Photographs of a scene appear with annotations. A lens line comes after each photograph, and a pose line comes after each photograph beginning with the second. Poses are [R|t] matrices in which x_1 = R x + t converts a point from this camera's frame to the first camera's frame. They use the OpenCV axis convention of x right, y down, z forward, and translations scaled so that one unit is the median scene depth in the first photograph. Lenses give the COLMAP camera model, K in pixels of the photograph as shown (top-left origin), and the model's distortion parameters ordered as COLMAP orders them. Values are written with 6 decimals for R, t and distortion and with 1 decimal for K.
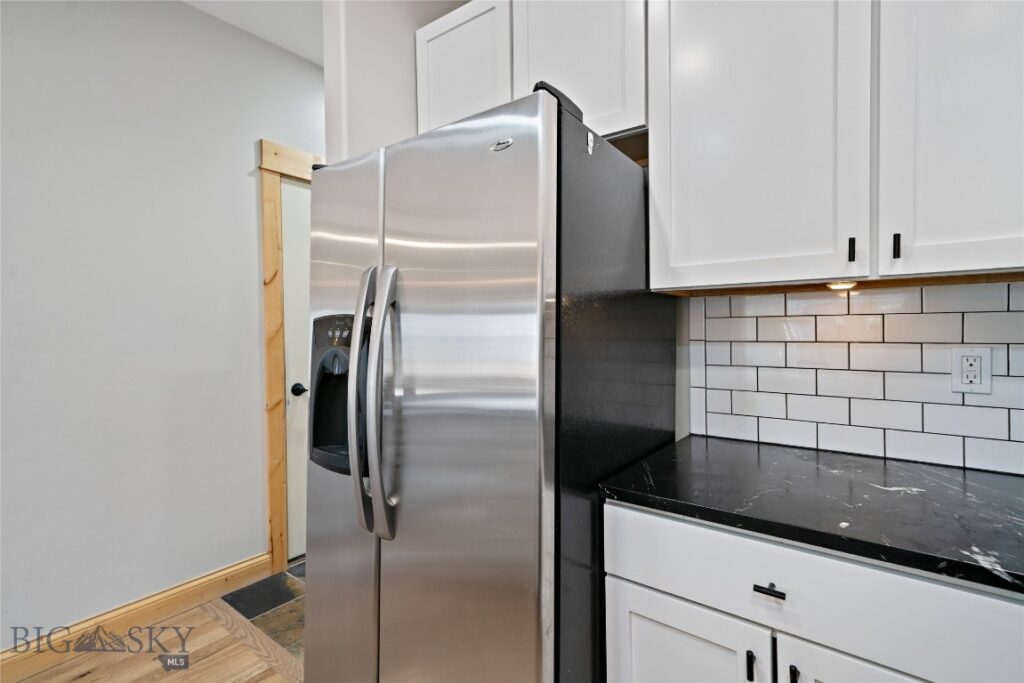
lens RADIAL K [[487.5, 0, 502.2], [0, 487.5, 332.4], [0, 0, 1]] dist [0.023511, 0.000113]
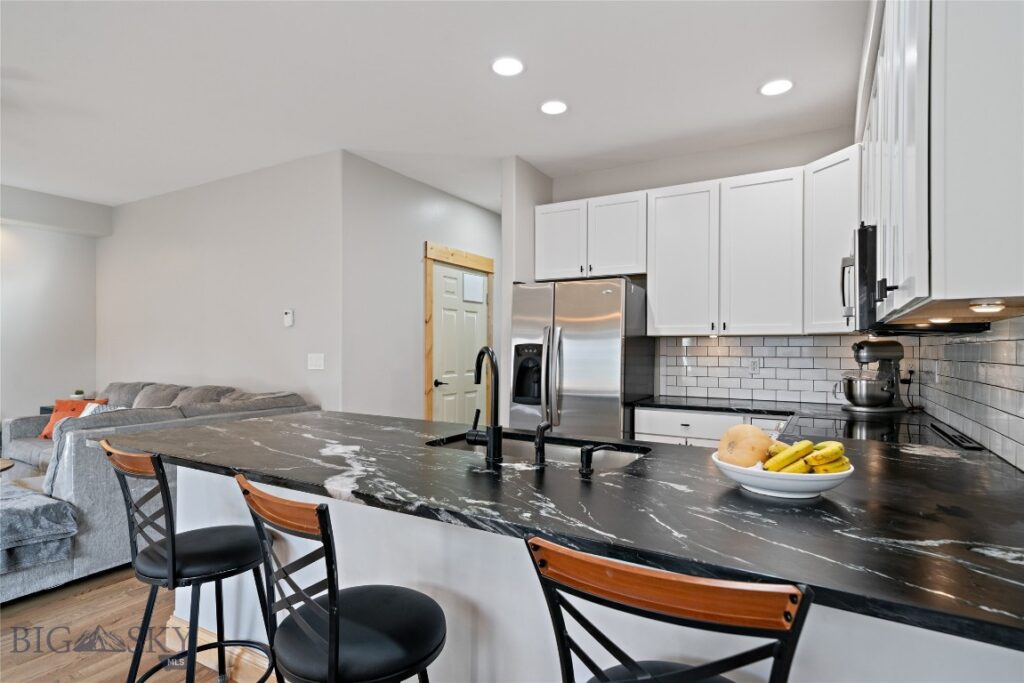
lens RADIAL K [[528.4, 0, 507.8], [0, 528.4, 349.8], [0, 0, 1]] dist [0.023384, -0.000170]
pose [[0.992631, 0.008754, 0.120862, -0.765811], [-0.009061, 0.999957, 0.001992, -0.010981], [-0.120839, -0.003072, 0.992667, -1.688784]]
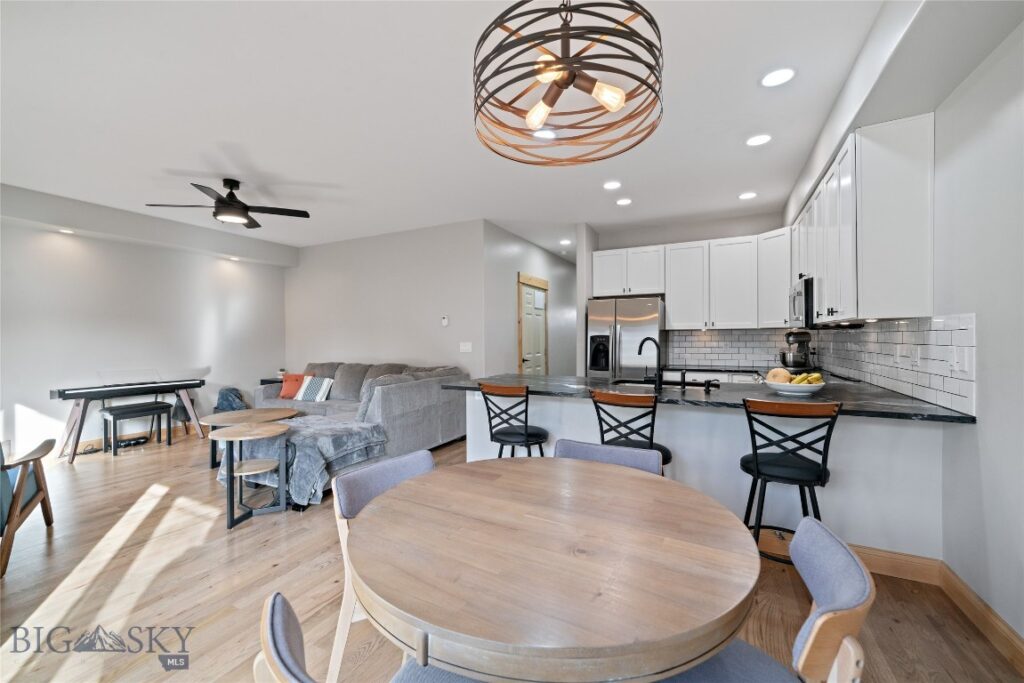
lens RADIAL K [[404.5, 0, 510.3], [0, 404.5, 344.7], [0, 0, 1]] dist [-0.000436, 0.000054]
pose [[0.983864, -0.005074, 0.178846, -1.729107], [0.002284, 0.999873, 0.015802, -0.012353], [-0.178904, -0.015138, 0.983750, -2.347660]]
